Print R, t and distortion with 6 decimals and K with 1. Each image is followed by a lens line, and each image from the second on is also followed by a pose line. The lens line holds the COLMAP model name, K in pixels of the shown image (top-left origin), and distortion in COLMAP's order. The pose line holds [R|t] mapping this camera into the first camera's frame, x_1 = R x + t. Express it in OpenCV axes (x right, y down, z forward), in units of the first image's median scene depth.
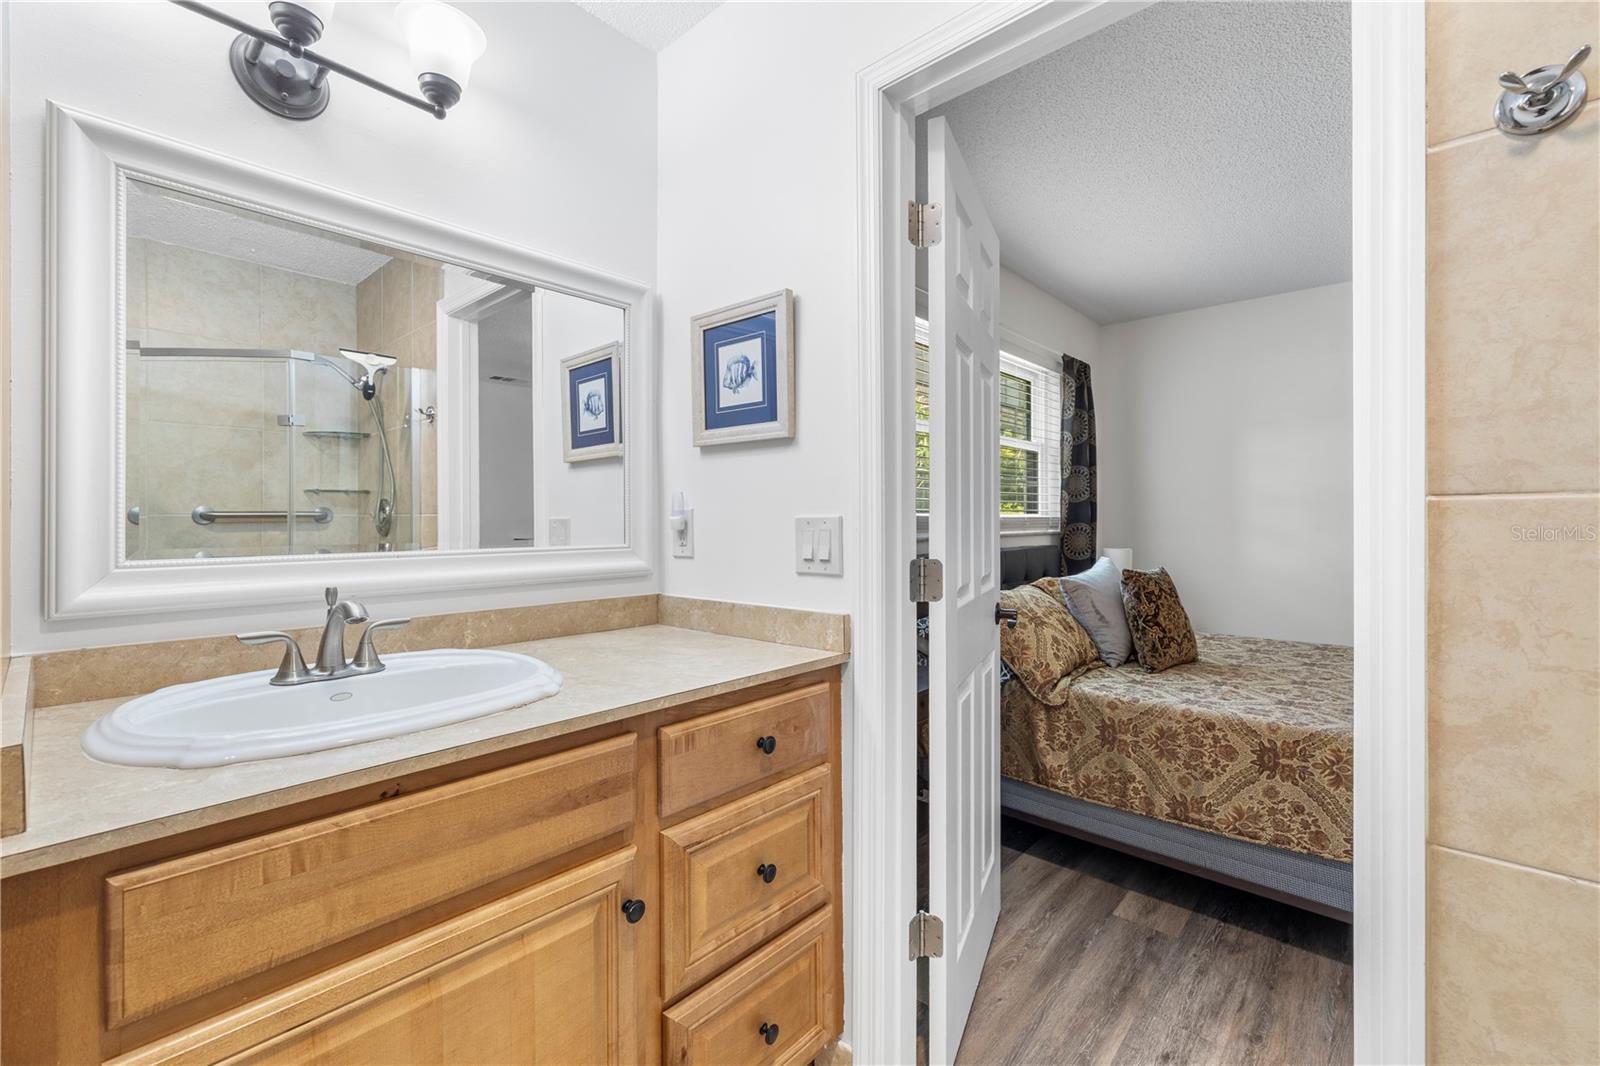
lens RADIAL K [[675.7, 0, 798.9], [0, 675.7, 512.4], [0, 0, 1]] dist [-0.000497, 0.000796]
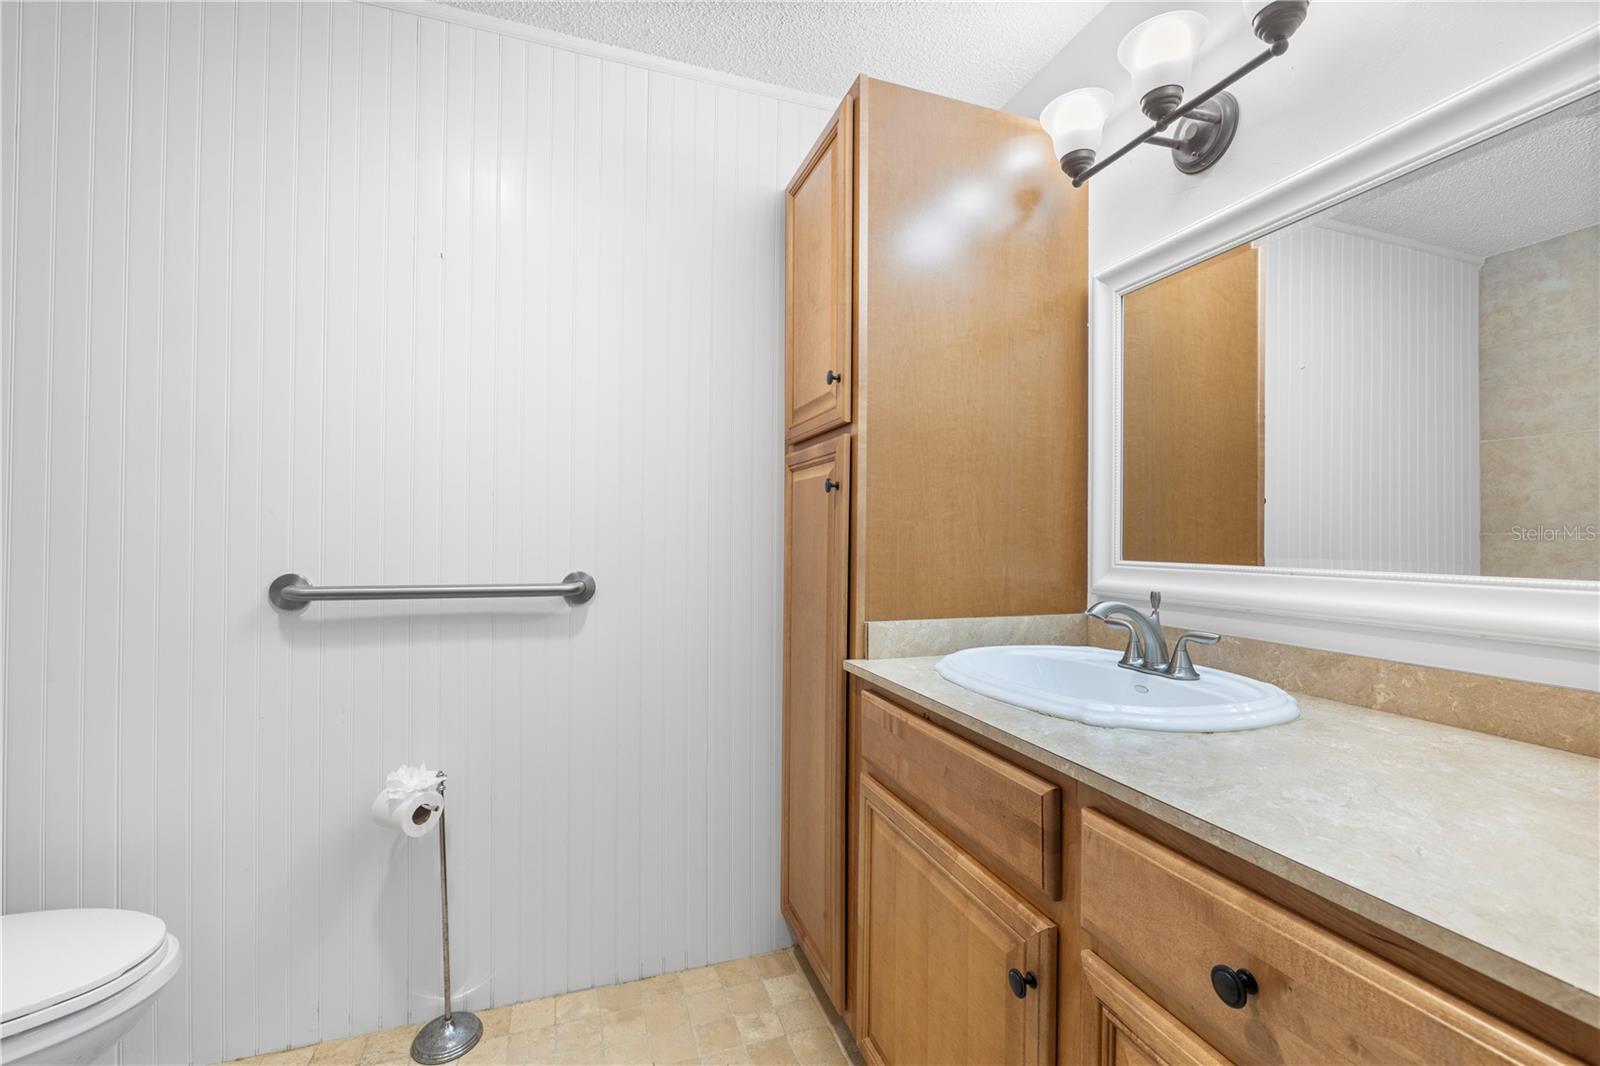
lens RADIAL K [[675.7, 0, 798.8], [0, 675.7, 535.1], [0, 0, 1]] dist [-0.000497, 0.000796]
pose [[-0.478354, -0.005091, -0.878153, 0.642179], [-0.001781, 0.999987, -0.004828, 0.027735], [0.878166, -0.000745, -0.478356, 1.149632]]
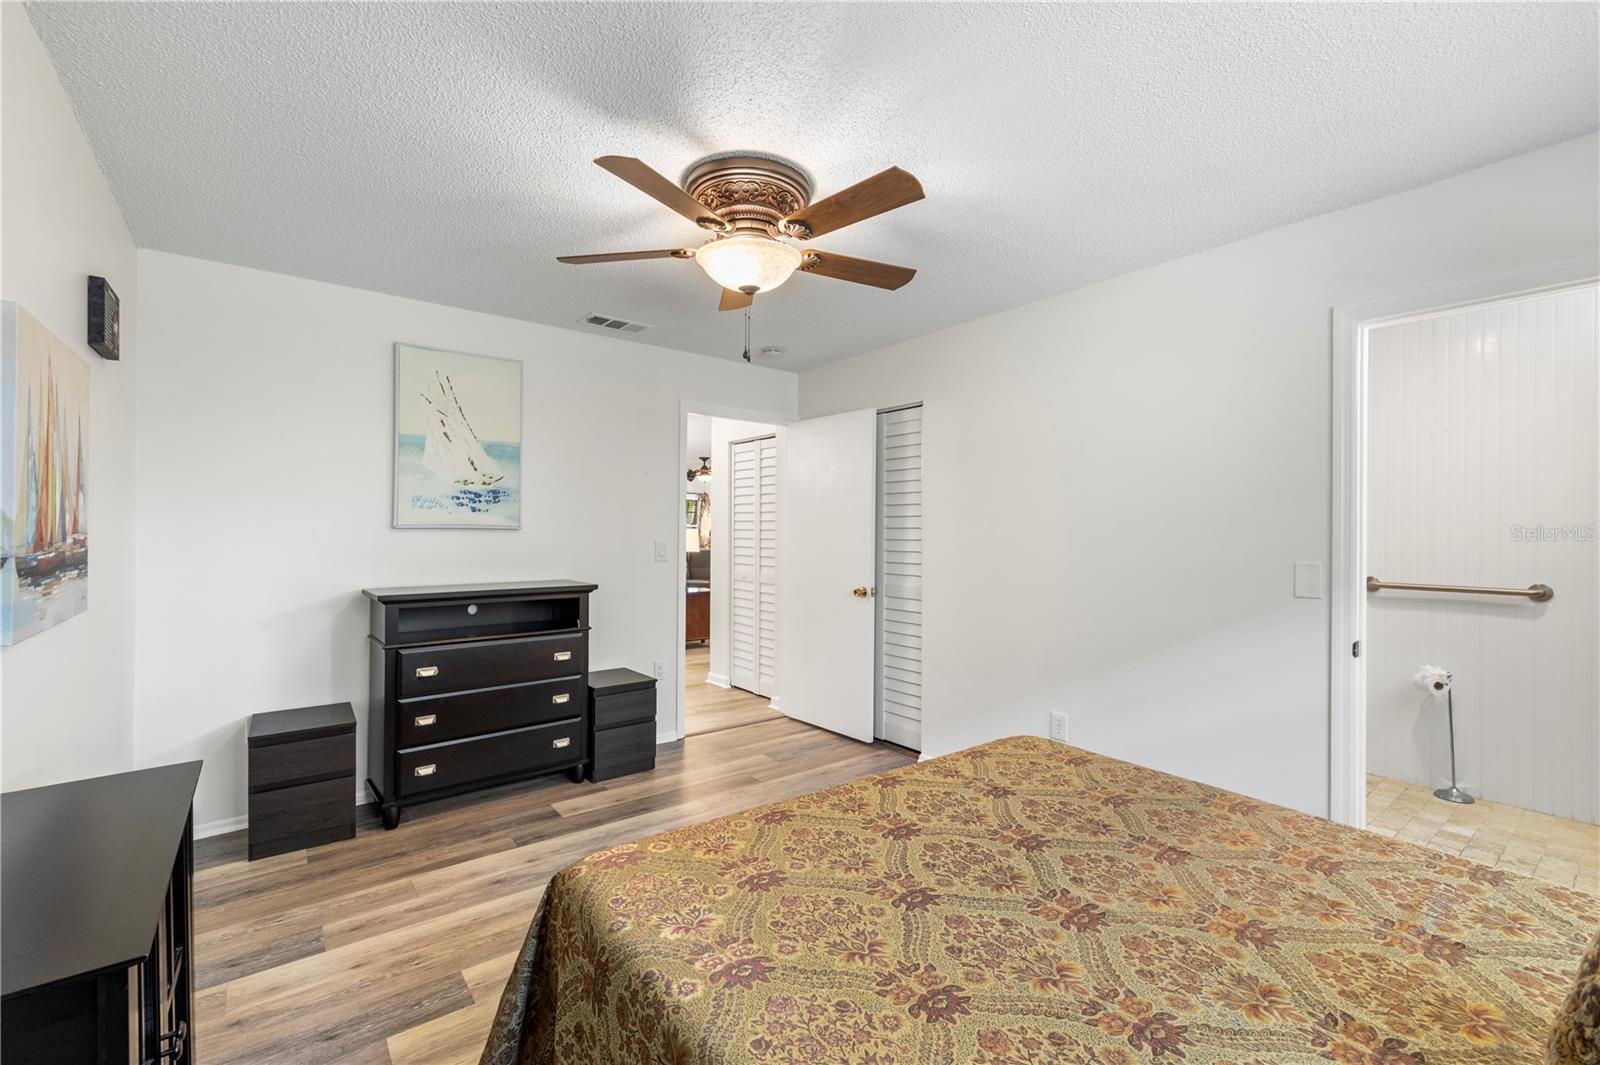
lens RADIAL K [[675.7, 0, 803.5], [0, 675.7, 526.8], [0, 0, 1]] dist [-0.000497, 0.000796]
pose [[-0.986815, 0.001564, 0.161844, 1.359592], [0.000520, 0.999979, -0.006494, -0.043488], [-0.161850, -0.006324, -0.986795, 2.183052]]
